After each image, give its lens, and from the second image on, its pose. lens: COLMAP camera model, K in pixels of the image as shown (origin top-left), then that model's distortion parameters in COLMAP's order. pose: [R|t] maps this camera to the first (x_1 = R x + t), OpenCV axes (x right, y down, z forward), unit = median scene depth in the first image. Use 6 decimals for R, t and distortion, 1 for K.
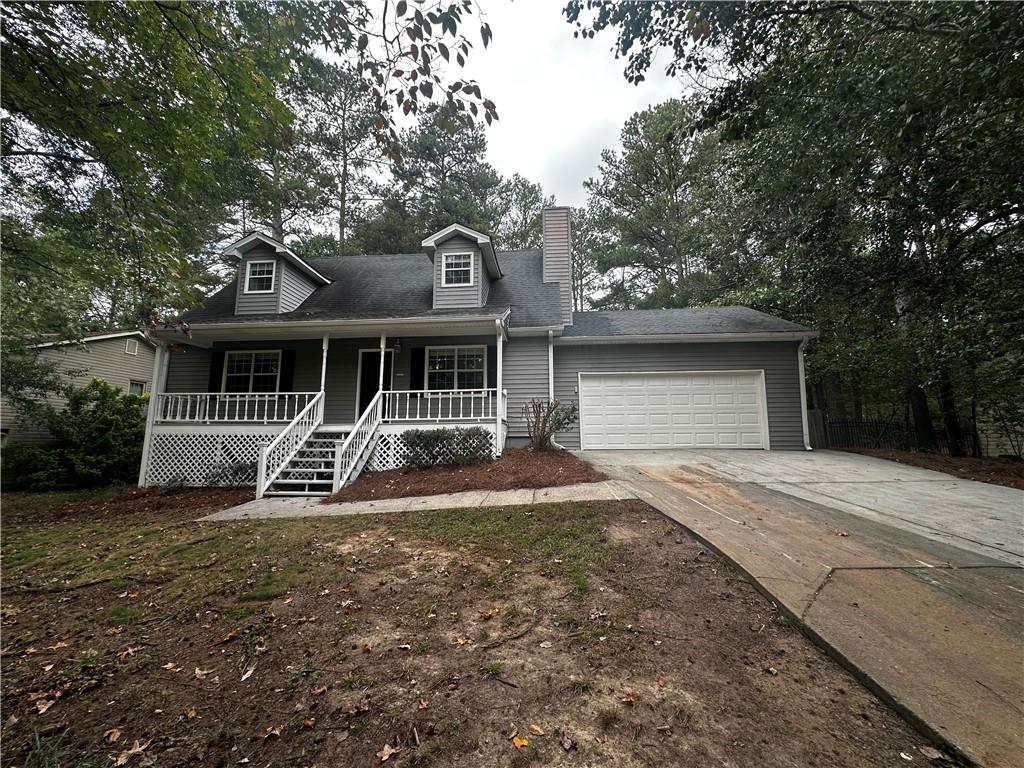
lens RADIAL K [[412.5, 0, 509.9], [0, 412.5, 383.9], [0, 0, 1]] dist [-0.004043, 0.000643]
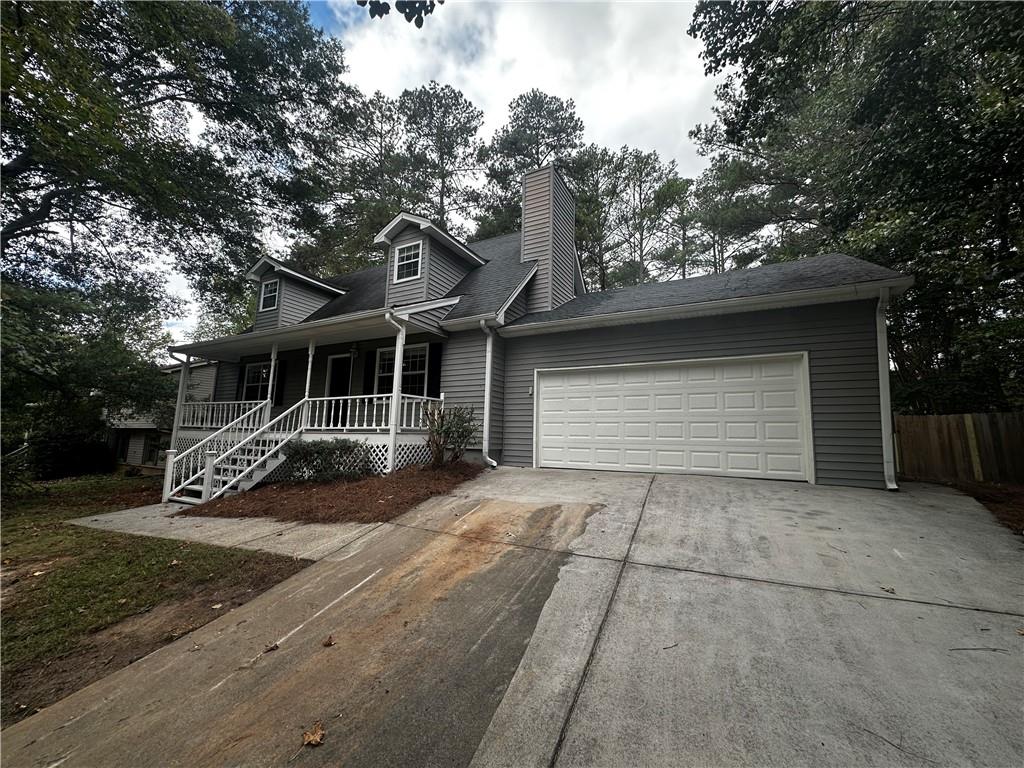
lens RADIAL K [[412.5, 0, 509.5], [0, 412.5, 386.3], [0, 0, 1]] dist [-0.004043, 0.000643]
pose [[0.916676, -0.028890, -0.398586, 0.469264], [0.032162, 0.999482, 0.001522, 0.002256], [0.398335, -0.014214, 0.917130, 0.272289]]
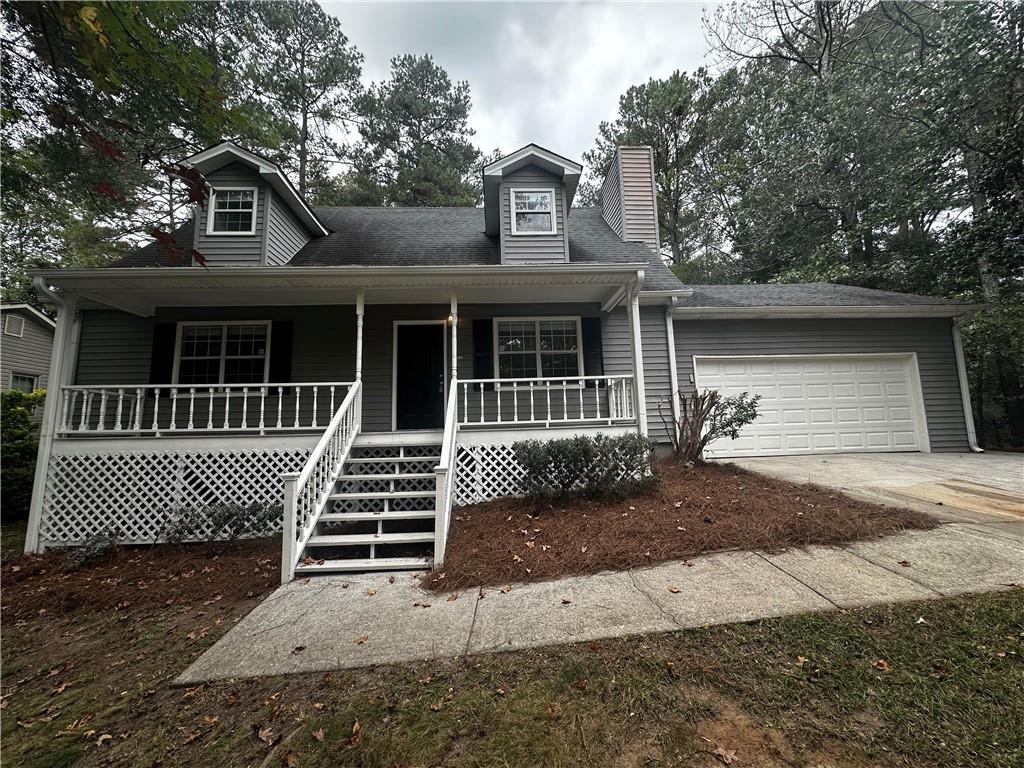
lens RADIAL K [[412.5, 0, 510.2], [0, 412.5, 382.0], [0, 0, 1]] dist [-0.004043, 0.000643]
pose [[0.991427, -0.004958, 0.130566, -0.283606], [0.004369, 0.999979, 0.004797, 0.016459], [-0.130587, -0.004186, 0.991428, 0.318565]]
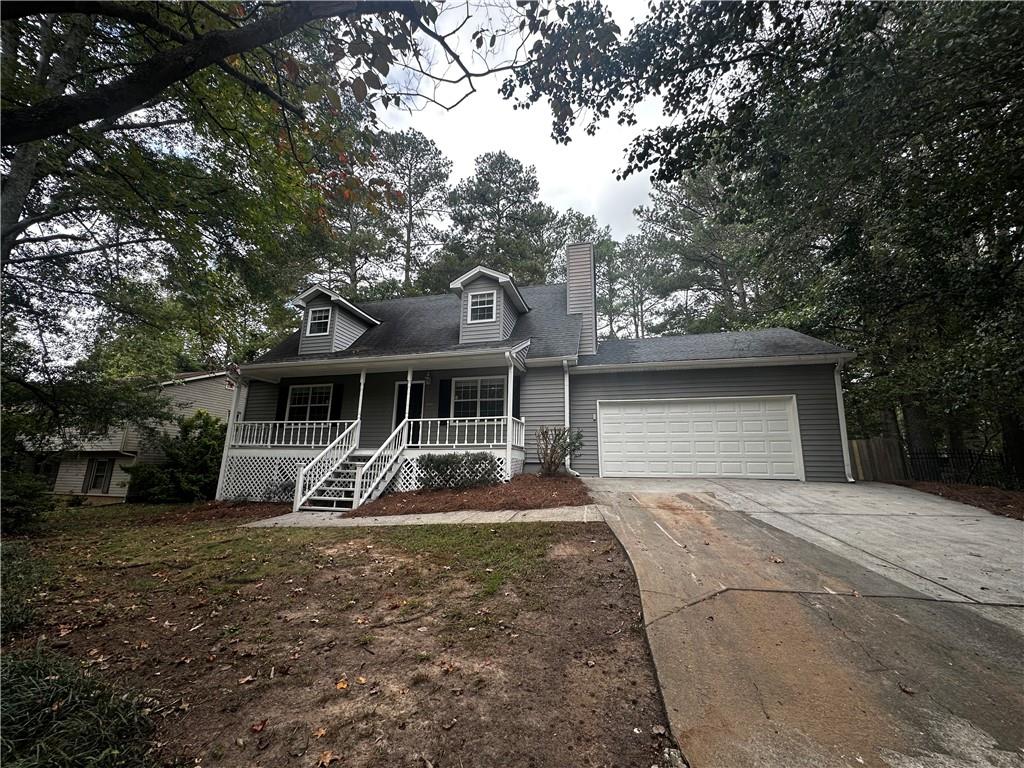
lens RADIAL K [[412.5, 0, 509.2], [0, 412.5, 383.2], [0, 0, 1]] dist [-0.004043, 0.000643]
pose [[0.984296, -0.019470, -0.175447, 0.141979], [0.006849, 0.997363, -0.072255, 0.002770], [0.176391, 0.069919, 0.981834, -0.044961]]
